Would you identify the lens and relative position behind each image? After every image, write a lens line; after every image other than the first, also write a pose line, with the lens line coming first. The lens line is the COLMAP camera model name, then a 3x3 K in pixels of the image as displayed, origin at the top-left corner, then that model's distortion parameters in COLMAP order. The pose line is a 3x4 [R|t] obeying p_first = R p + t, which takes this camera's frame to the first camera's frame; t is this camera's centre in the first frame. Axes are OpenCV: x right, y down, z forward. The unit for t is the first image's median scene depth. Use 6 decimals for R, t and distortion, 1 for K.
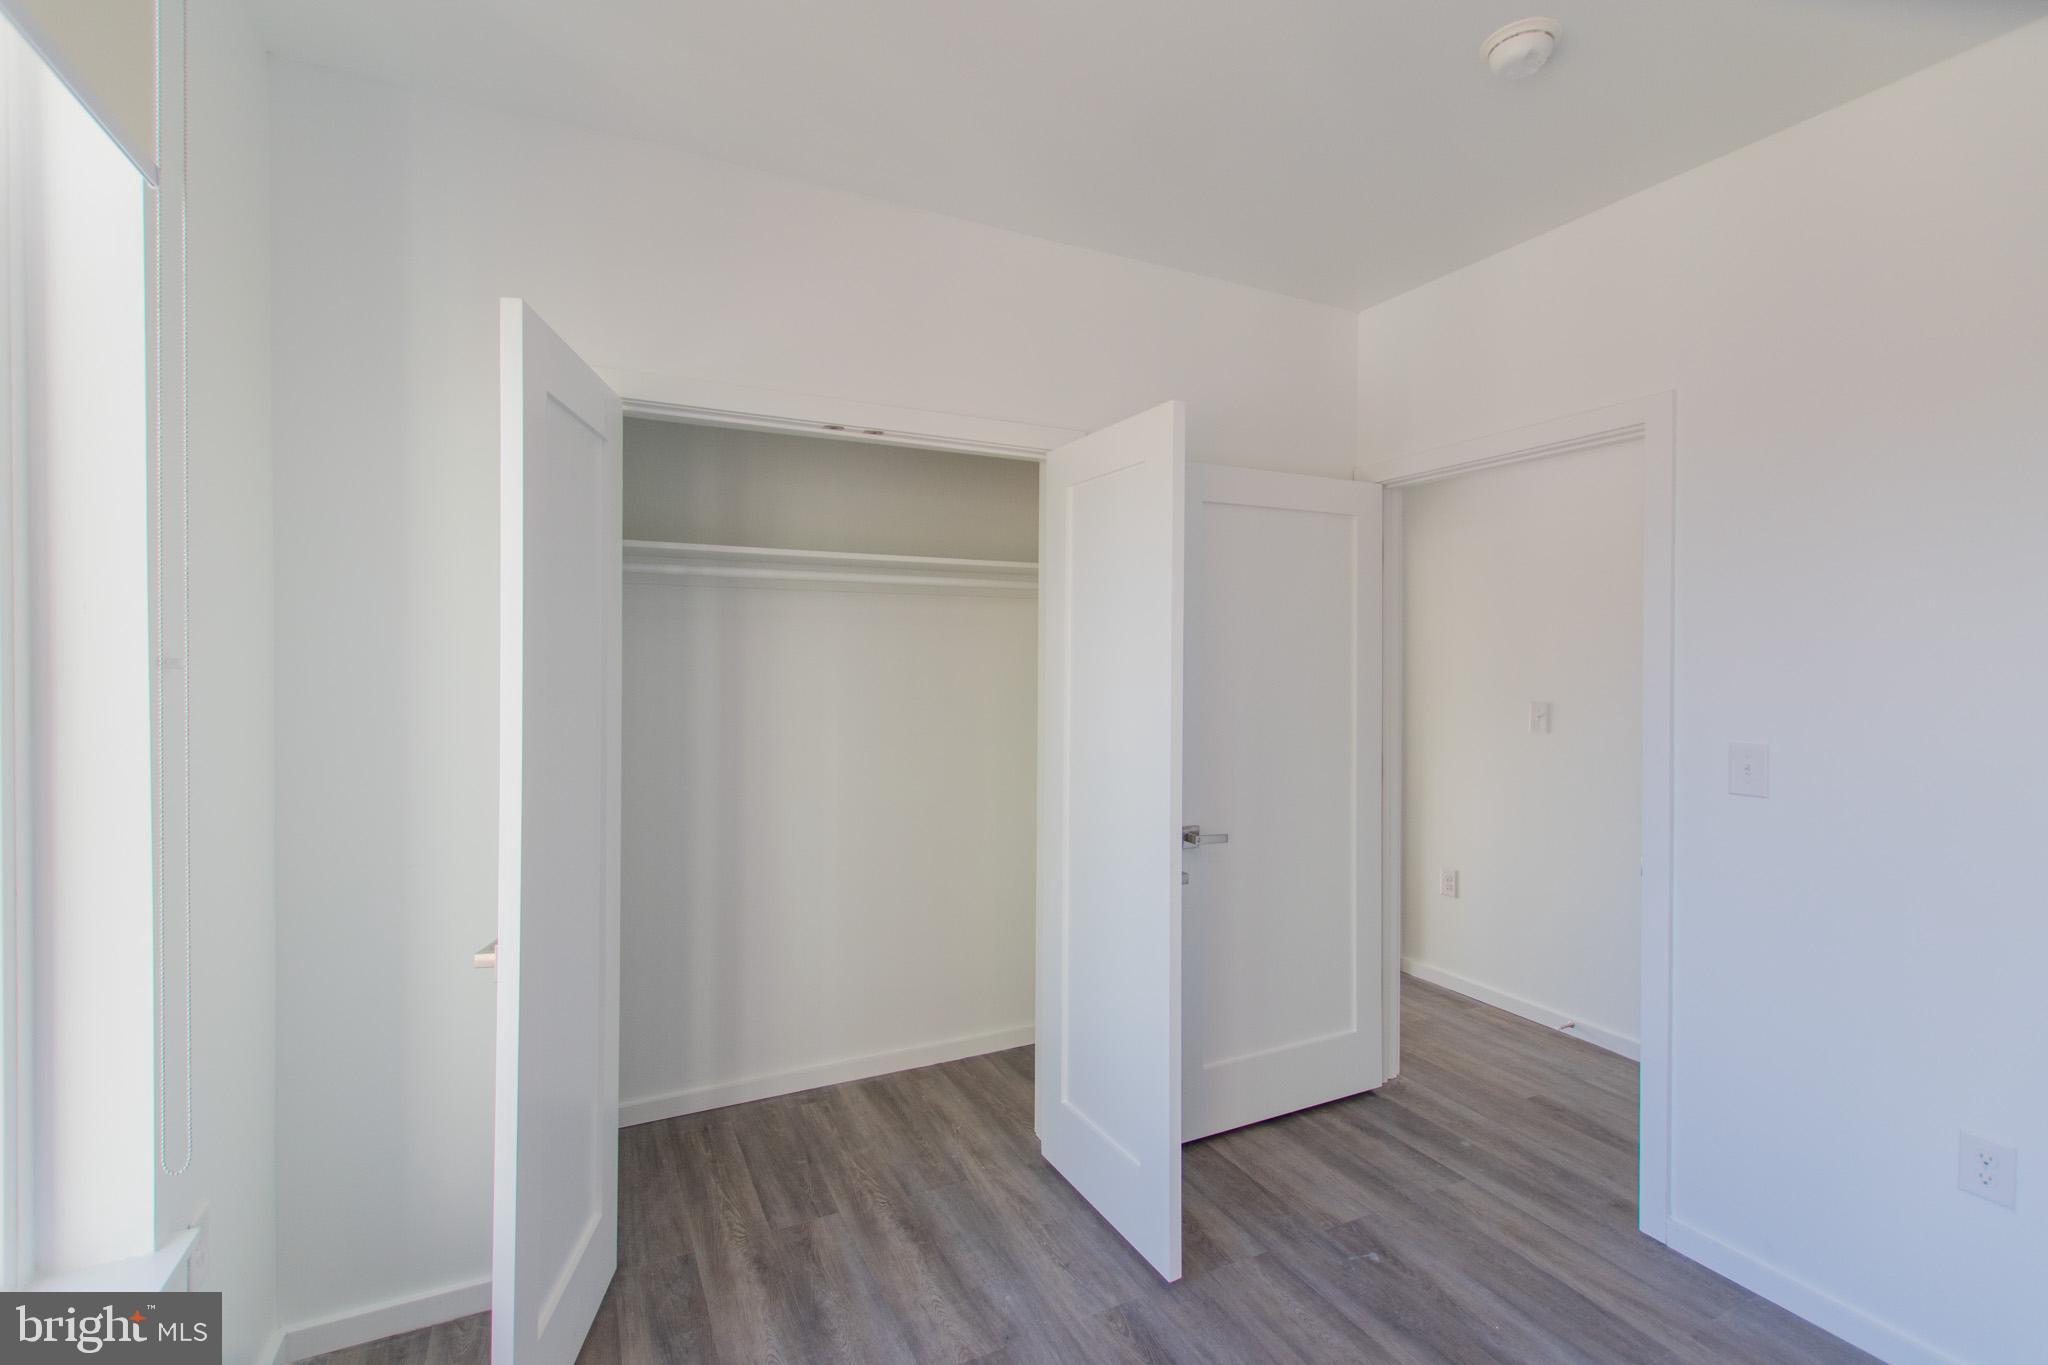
lens RADIAL K [[891.7, 0, 1009.2], [0, 891.7, 677.6], [0, 0, 1]] dist [0.010129, -0.003763]
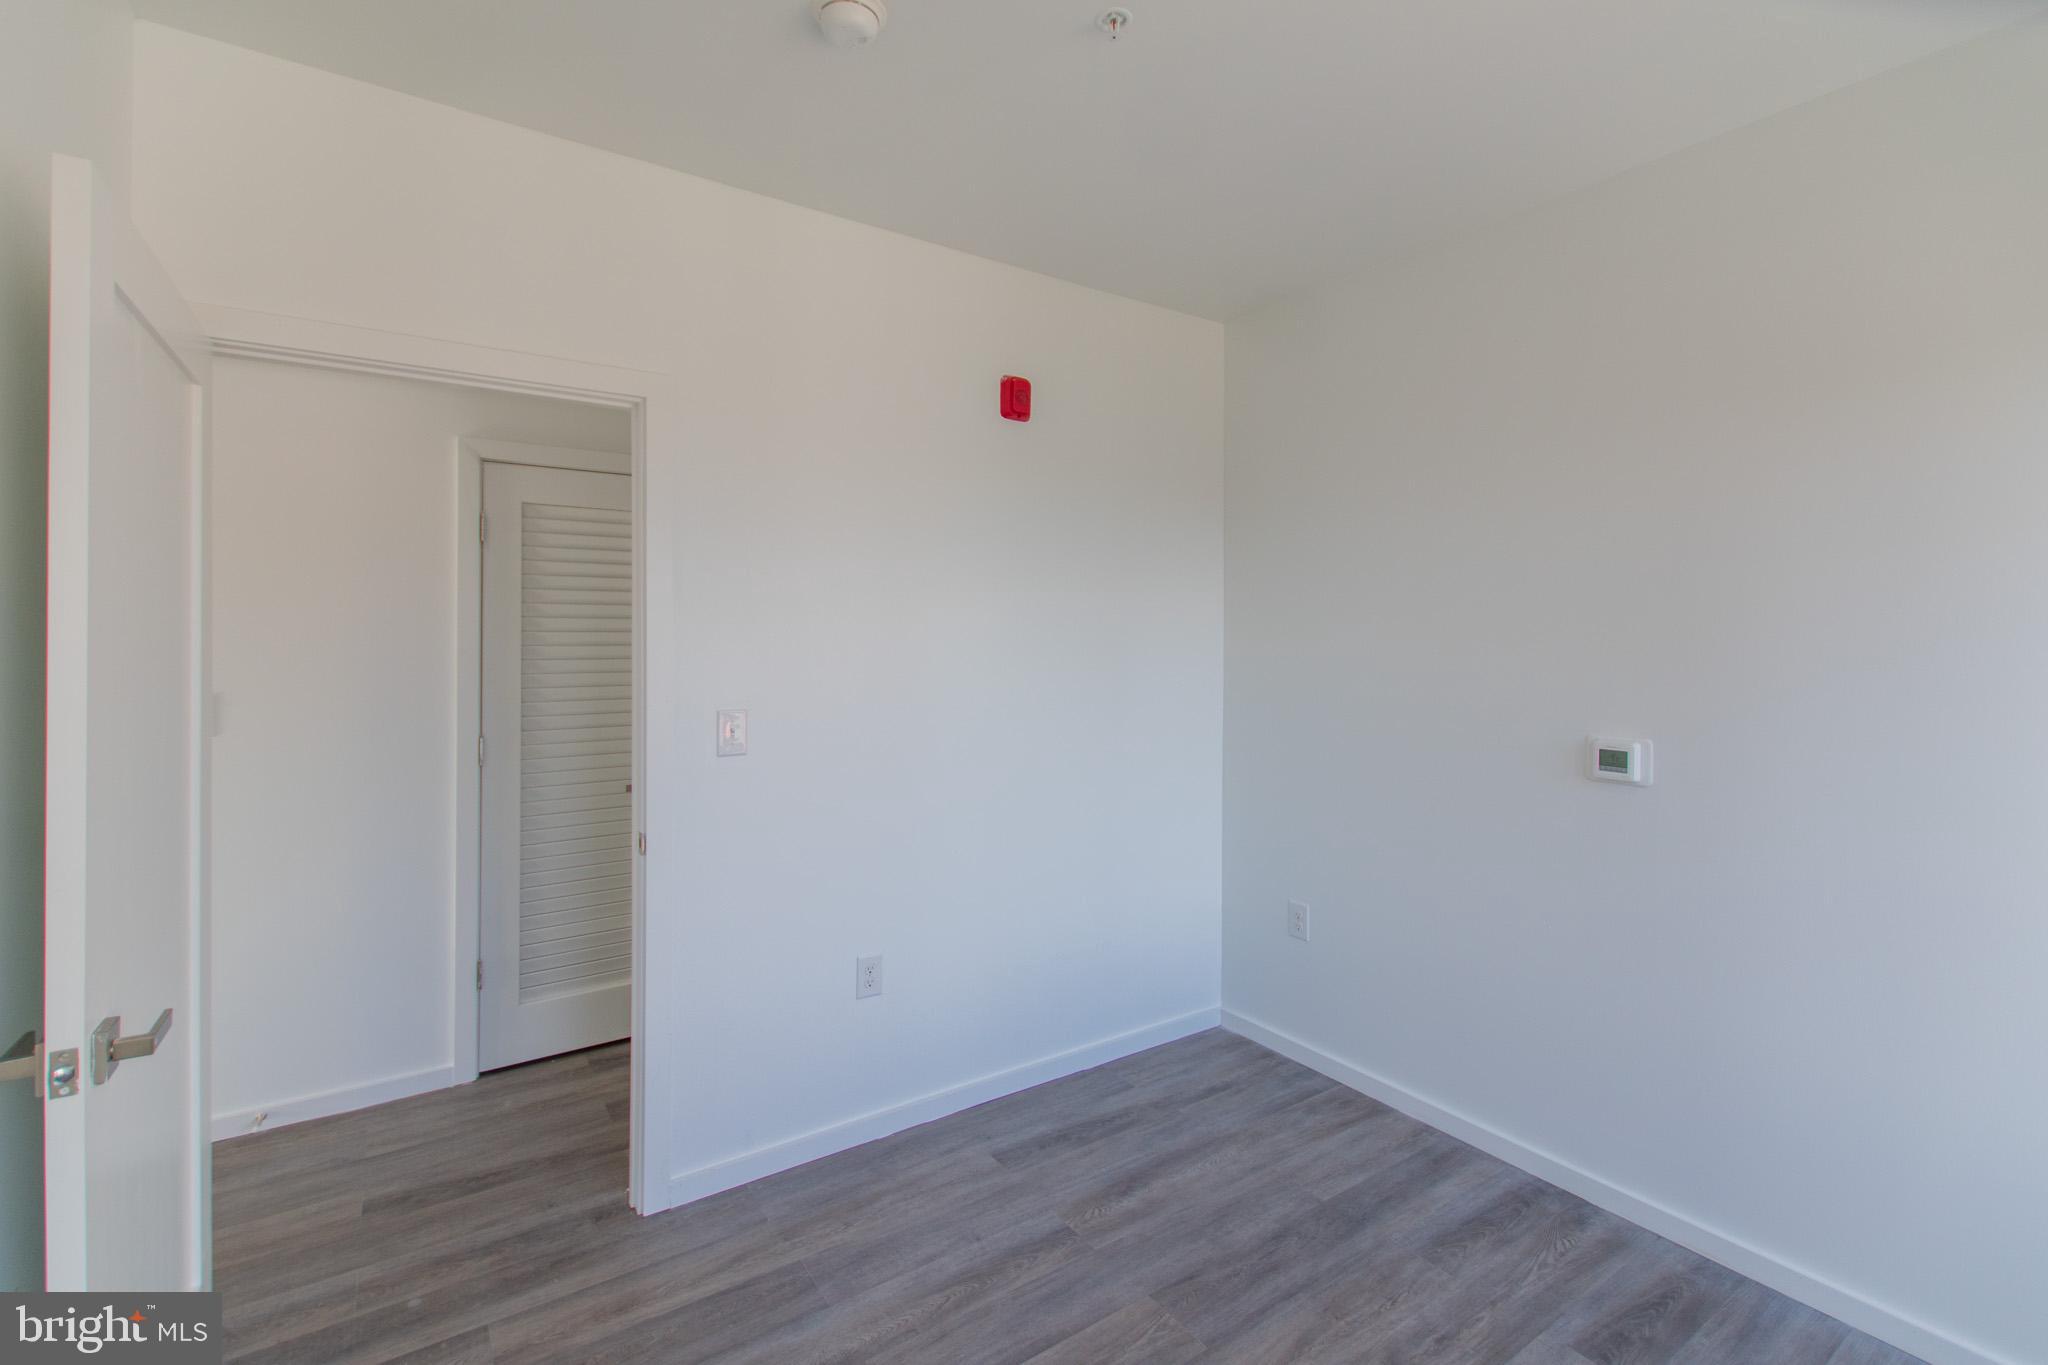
lens RADIAL K [[891.7, 0, 1025.0], [0, 891.7, 638.7], [0, 0, 1]] dist [0.010129, -0.003763]
pose [[-0.149751, 0.006431, 0.988703, -0.312899], [0.006935, 0.999961, -0.005454, -0.007278], [-0.988699, 0.006040, -0.149790, 0.688991]]
